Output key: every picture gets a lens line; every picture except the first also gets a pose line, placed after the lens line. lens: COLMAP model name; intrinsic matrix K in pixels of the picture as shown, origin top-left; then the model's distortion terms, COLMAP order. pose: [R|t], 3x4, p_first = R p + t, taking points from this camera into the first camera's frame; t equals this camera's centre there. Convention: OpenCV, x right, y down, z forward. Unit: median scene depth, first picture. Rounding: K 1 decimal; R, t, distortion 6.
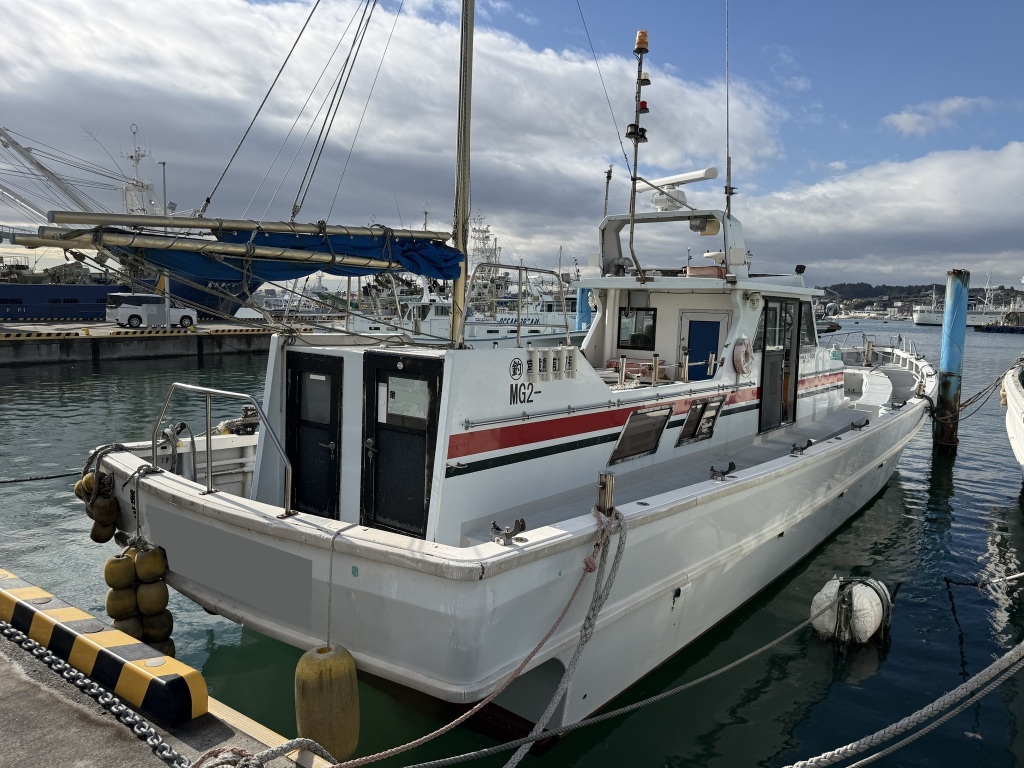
lens RADIAL K [[733.6, 0, 507.9], [0, 733.6, 382.2], [0, 0, 1]] dist [-0.017301, -0.007662]
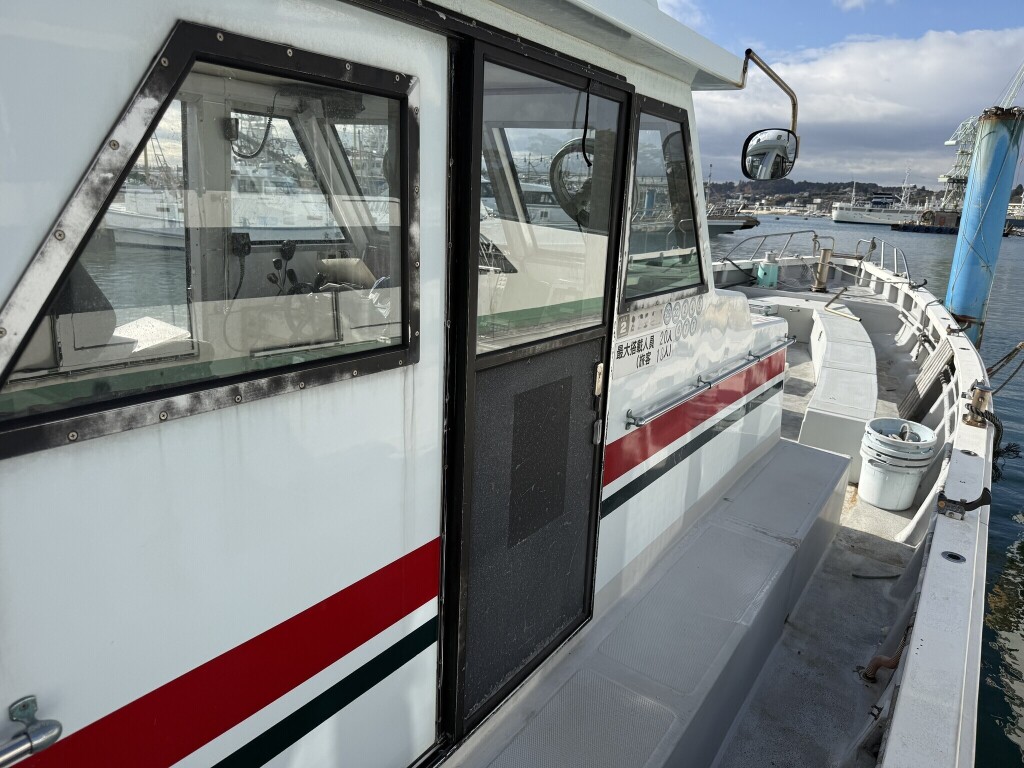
lens RADIAL K [[733.6, 0, 509.5], [0, 733.6, 390.0], [0, 0, 1]] dist [-0.017301, -0.007662]
pose [[0.994552, -0.002064, 0.104224, 0.103059], [-0.014416, 0.987475, 0.157114, -0.017652], [-0.103242, -0.157761, 0.982065, 0.242789]]
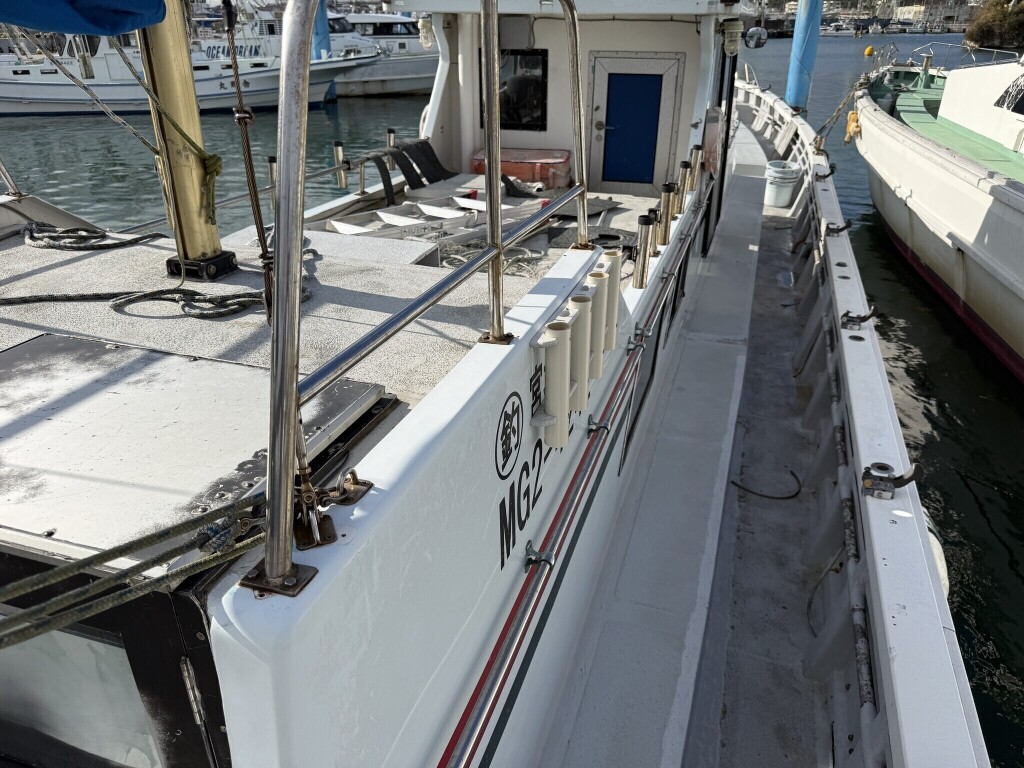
lens RADIAL K [[733.6, 0, 517.3], [0, 733.6, 383.1], [0, 0, 1]] dist [-0.017301, -0.007662]
pose [[0.931980, -0.184839, 0.311846, -0.009918], [0.062313, 0.929122, 0.364486, -0.020322], [-0.357114, -0.320261, 0.877441, 0.130609]]
